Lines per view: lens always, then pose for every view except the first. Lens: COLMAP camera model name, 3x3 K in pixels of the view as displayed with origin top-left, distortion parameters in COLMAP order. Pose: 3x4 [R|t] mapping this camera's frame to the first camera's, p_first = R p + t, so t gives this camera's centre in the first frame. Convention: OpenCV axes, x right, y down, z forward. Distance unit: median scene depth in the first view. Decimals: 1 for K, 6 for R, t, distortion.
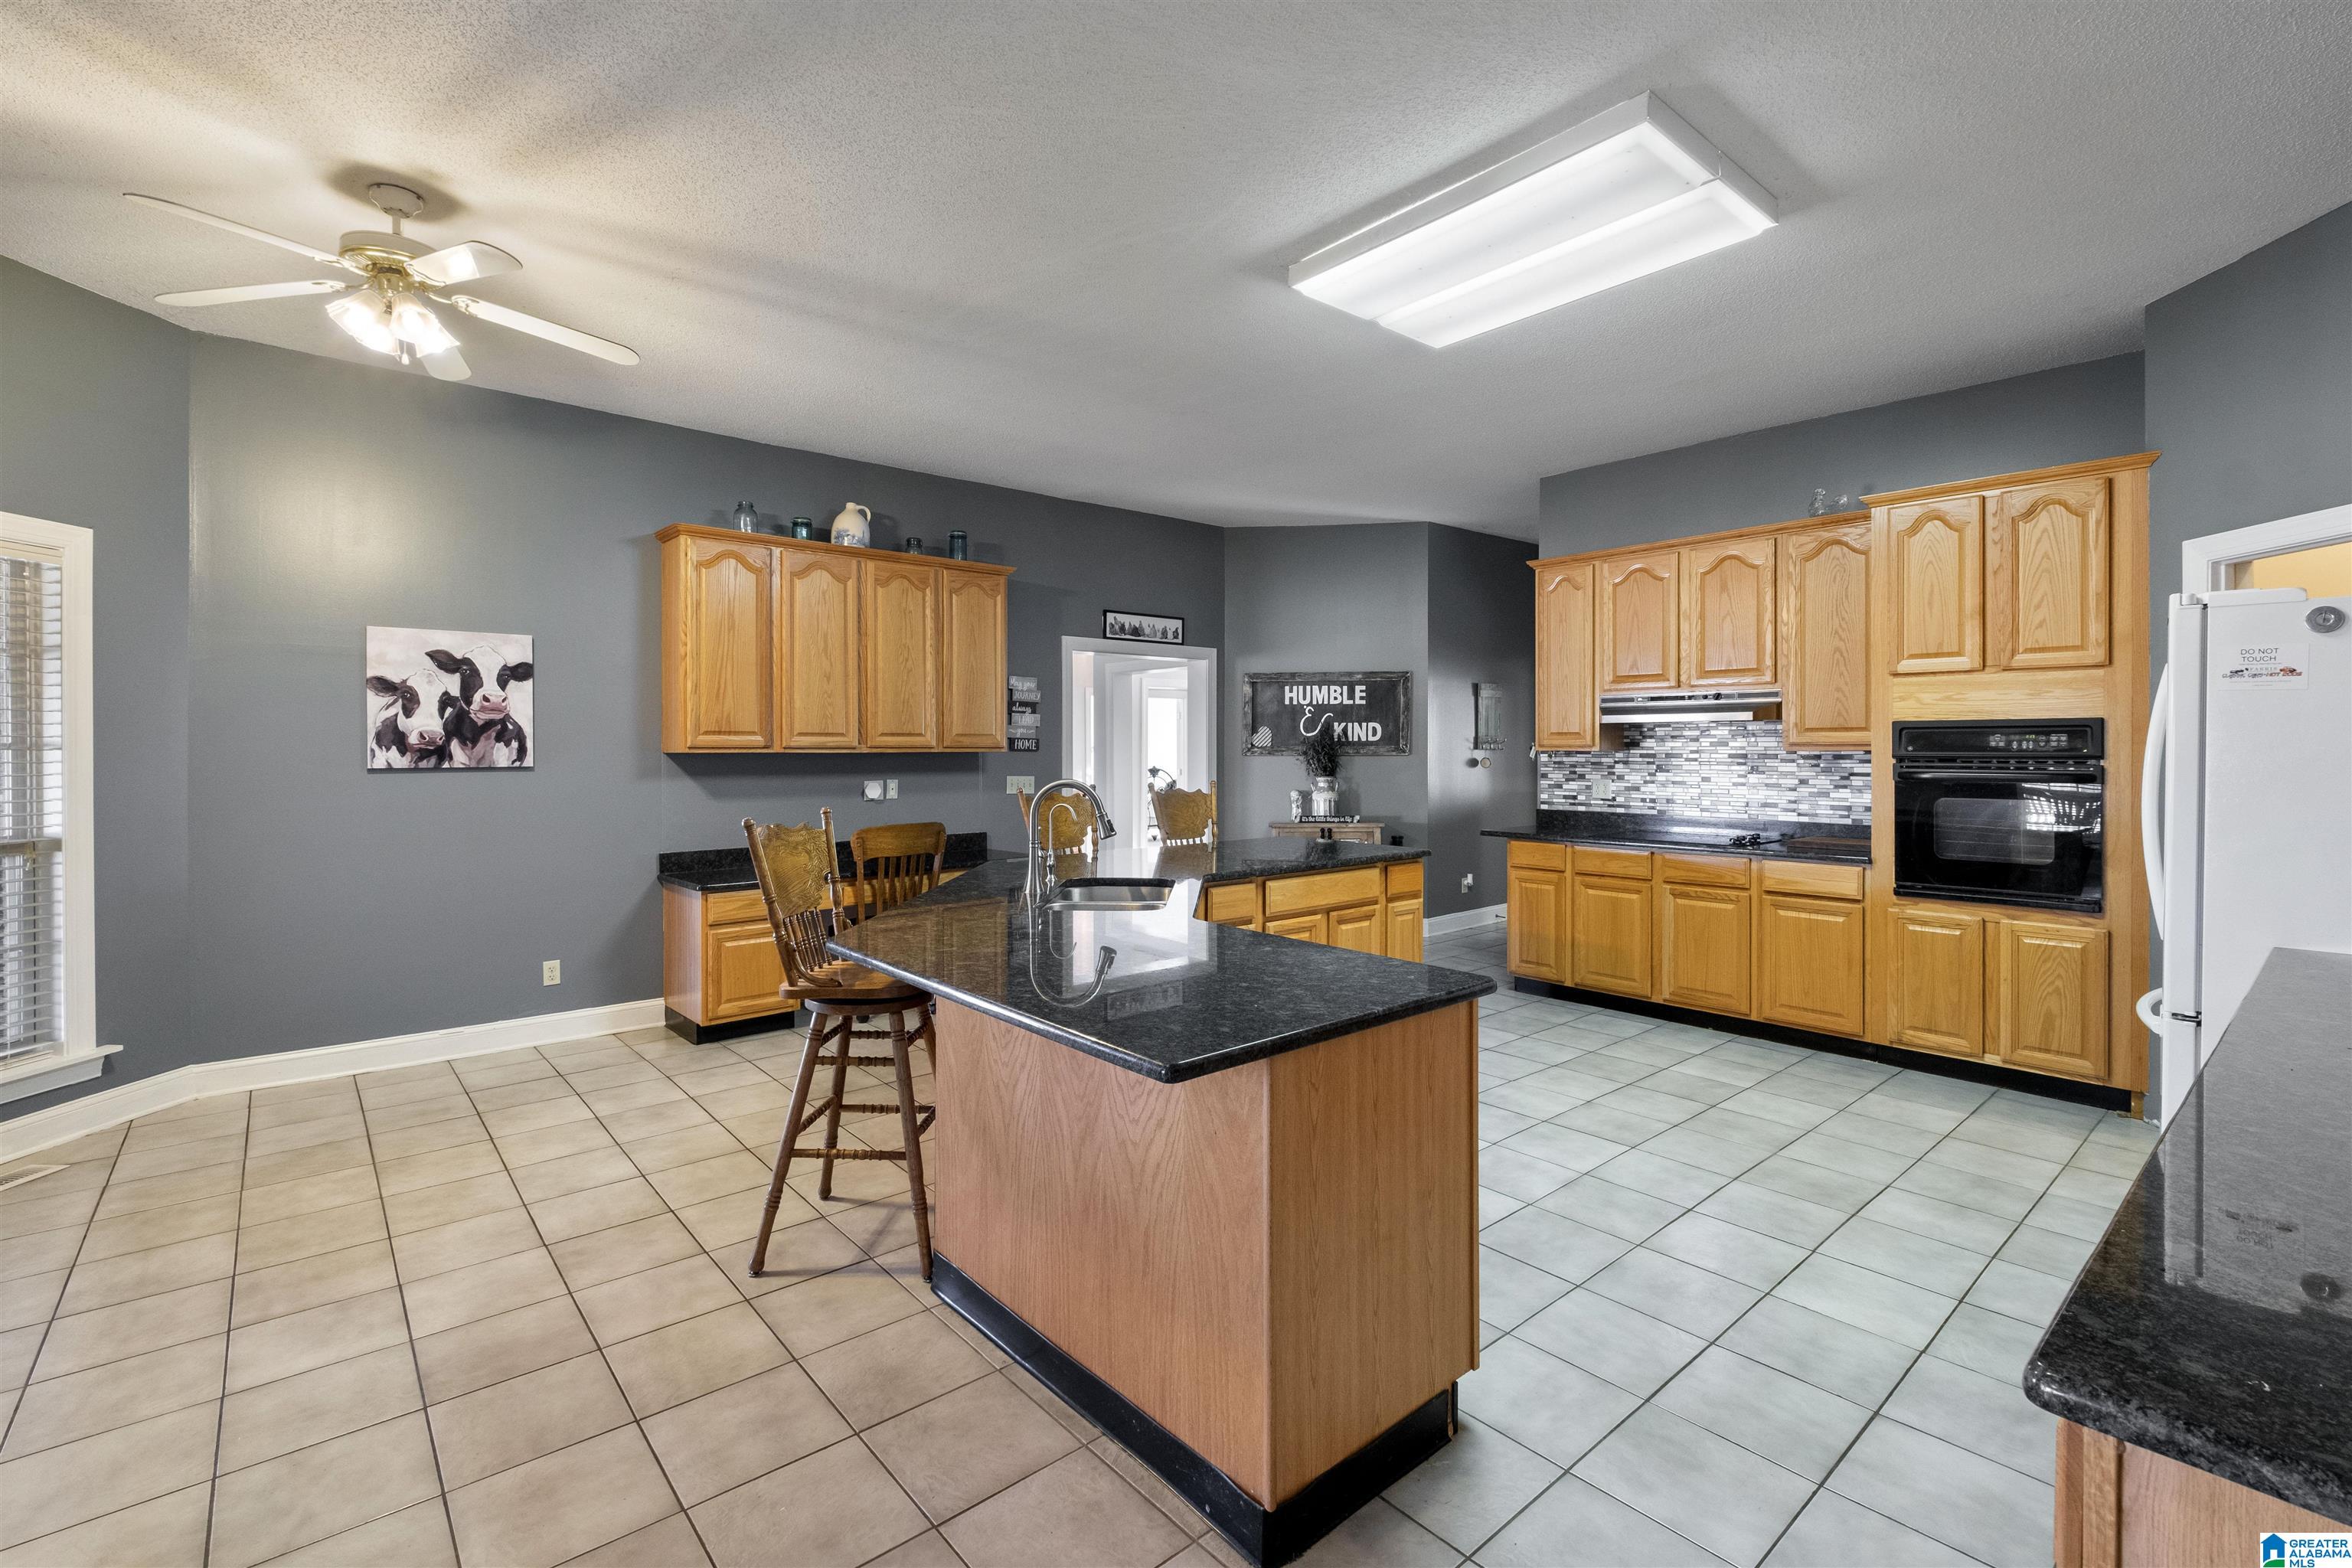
lens RADIAL K [[1037.4, 0, 1171.7], [0, 1037.4, 750.7], [0, 0, 1]] dist [0.000163, 0.000013]
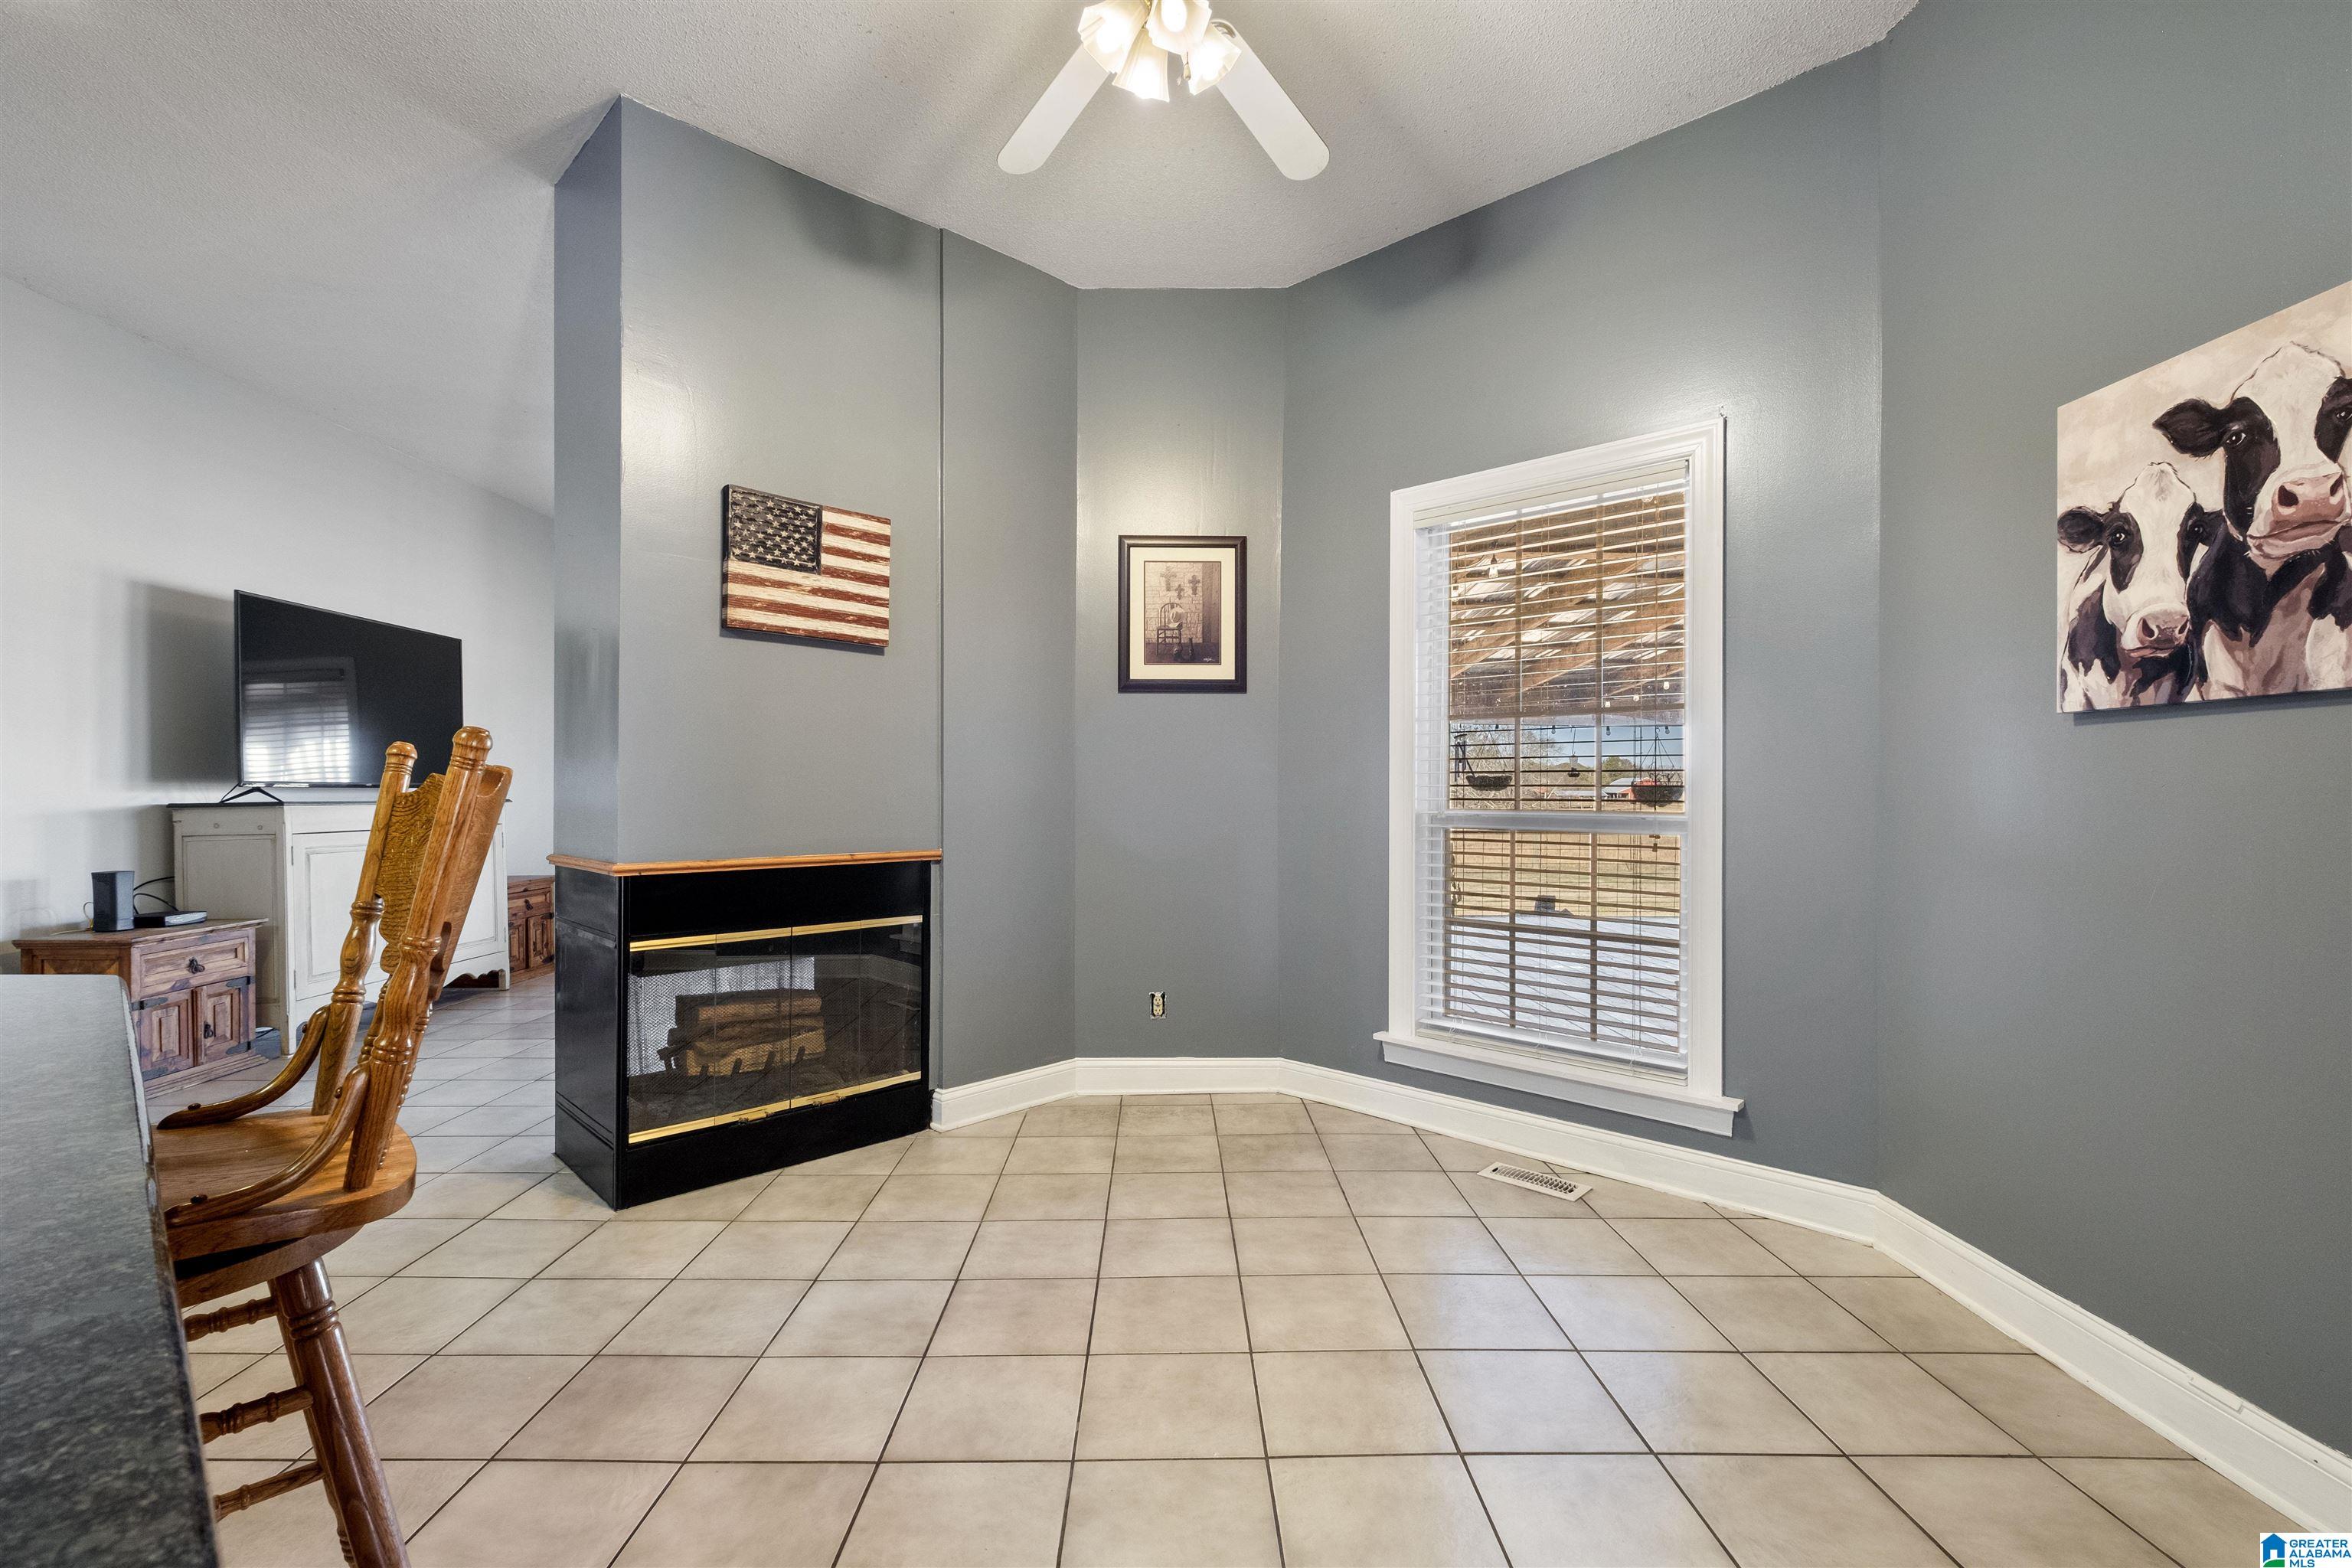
lens RADIAL K [[1036.7, 0, 1176.0], [0, 1036.7, 784.0], [0, 0, 1]] dist [0.000293, 0.000101]
pose [[-0.650957, -0.004808, -0.759100, -0.162383], [-0.004058, 0.999988, -0.002853, 0.050559], [0.759104, 0.001223, -0.650968, 0.982595]]
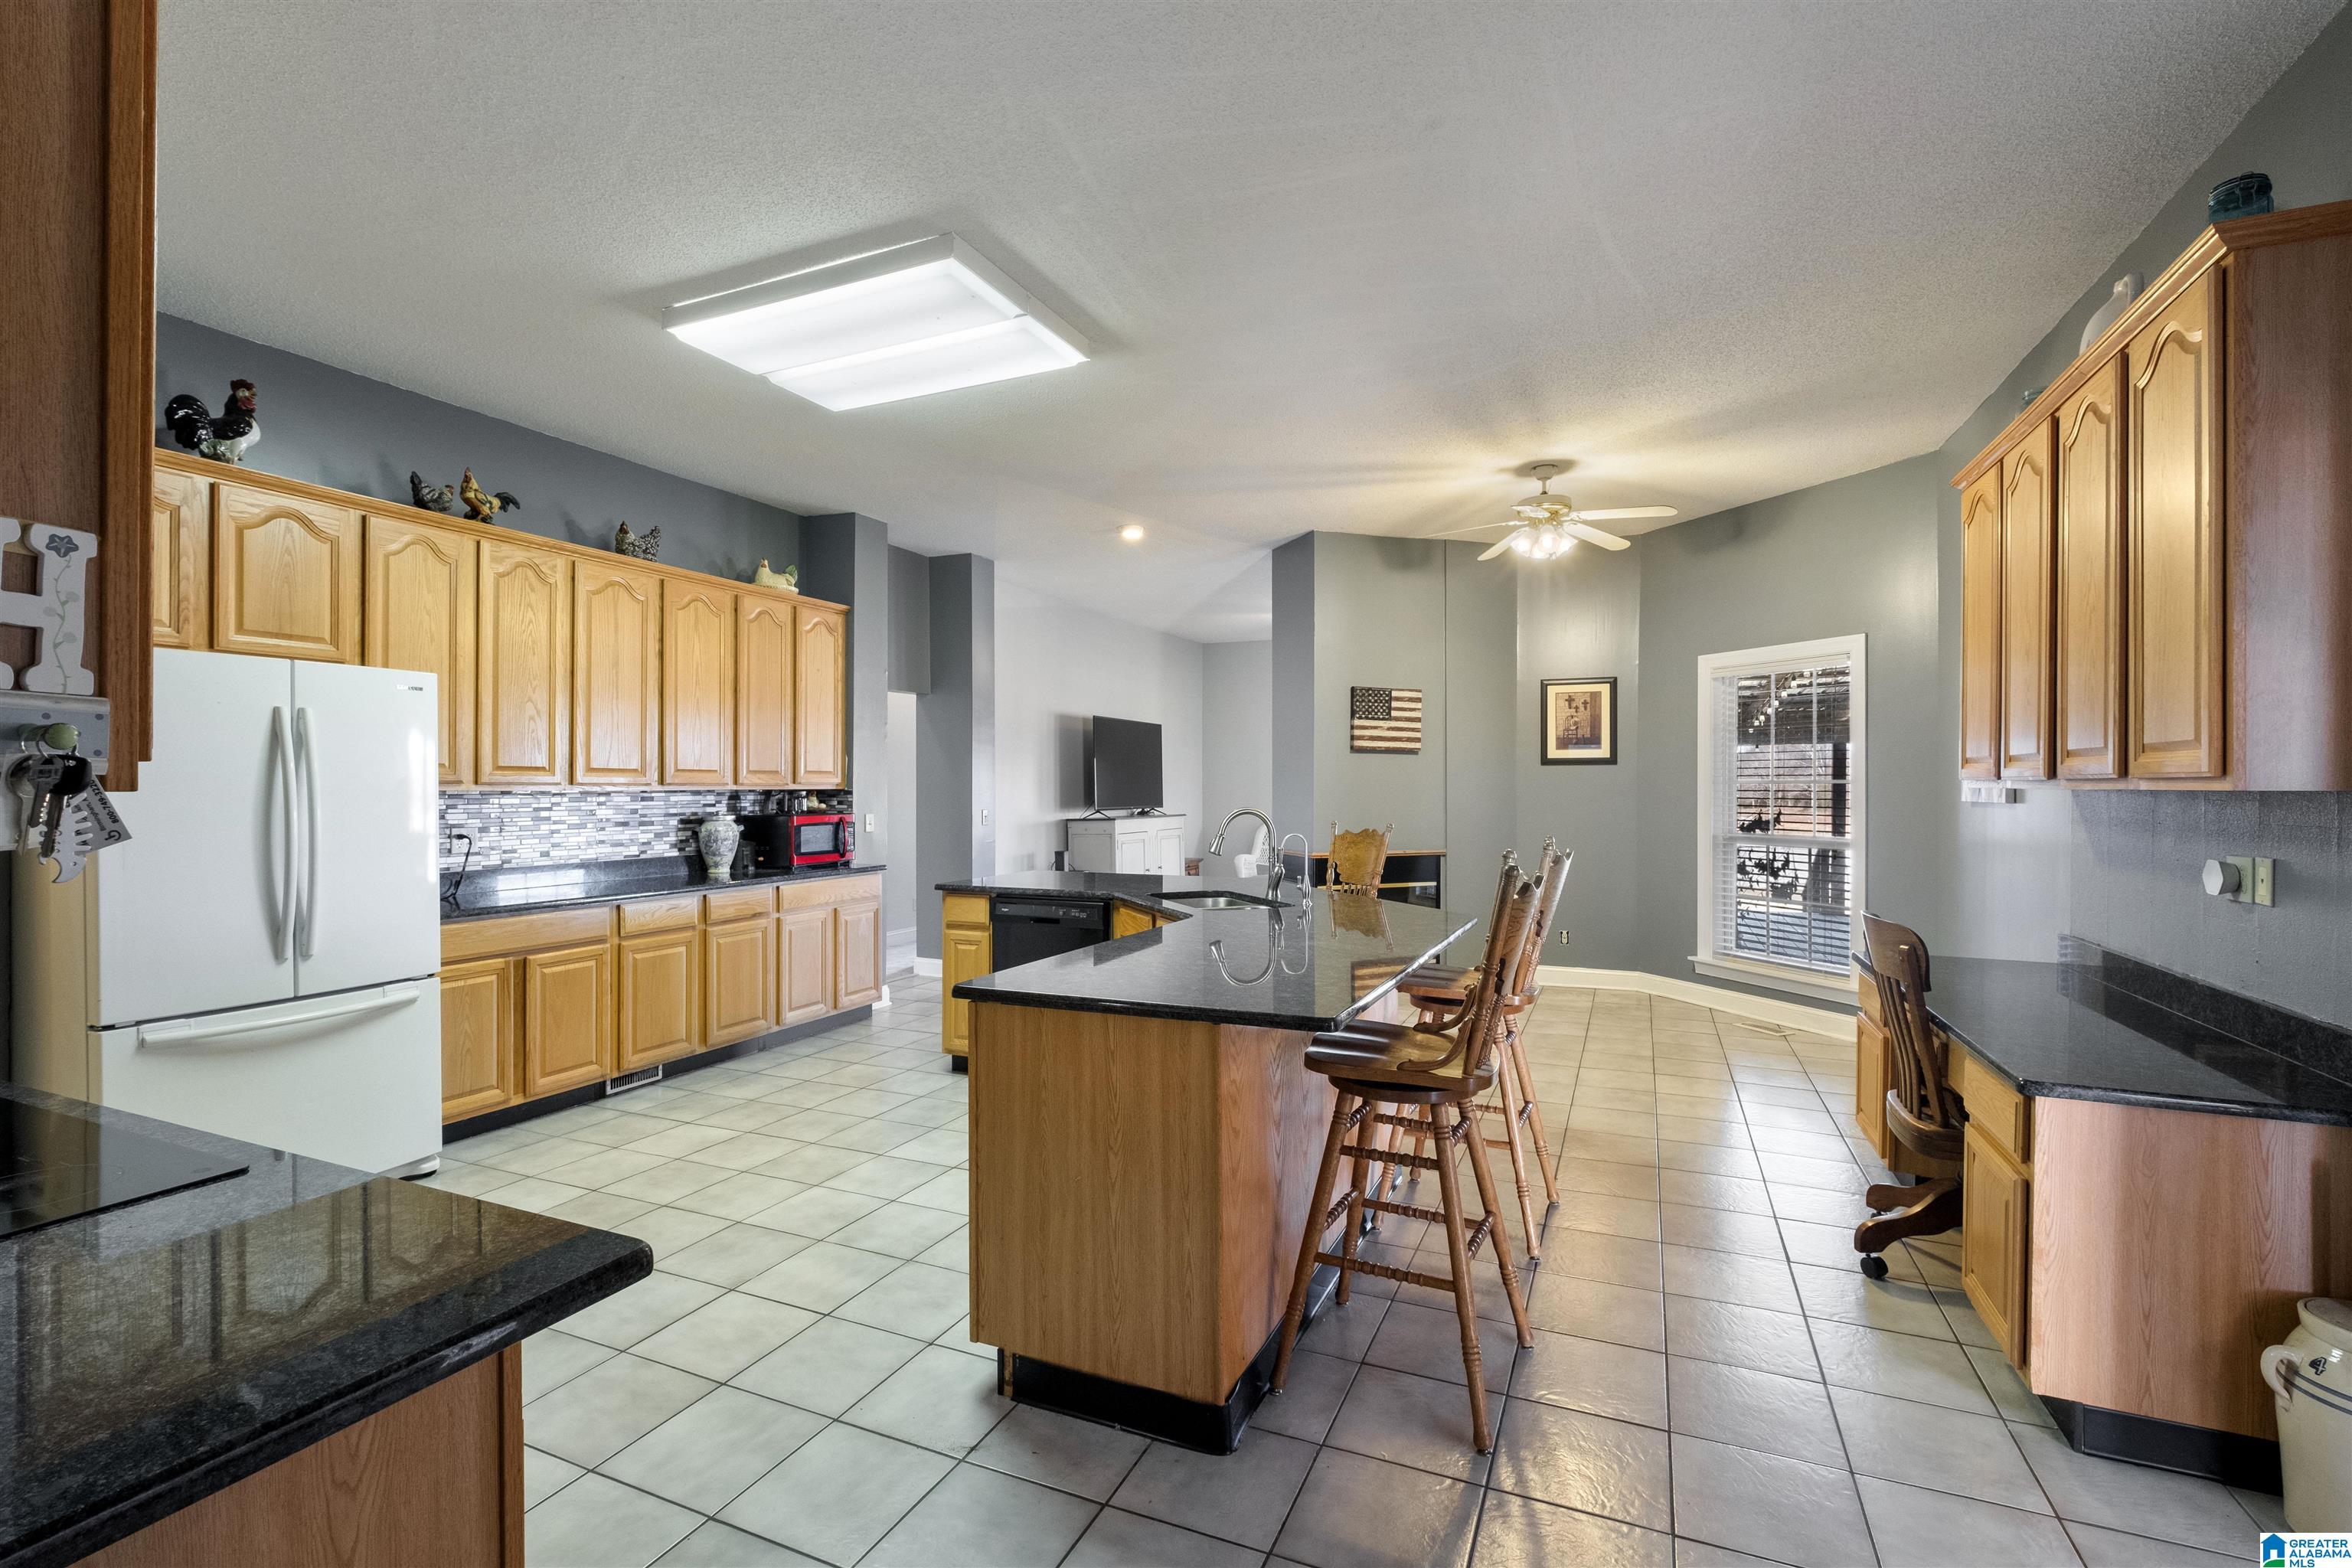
lens RADIAL K [[1036.7, 0, 1176.0], [0, 1036.7, 784.0], [0, 0, 1]] dist [0.000293, 0.000101]
pose [[-0.904259, 0.000197, -0.426984, 0.384435], [-0.001091, 0.999996, 0.002773, -0.003207], [0.426982, 0.002974, -0.904255, 1.568701]]
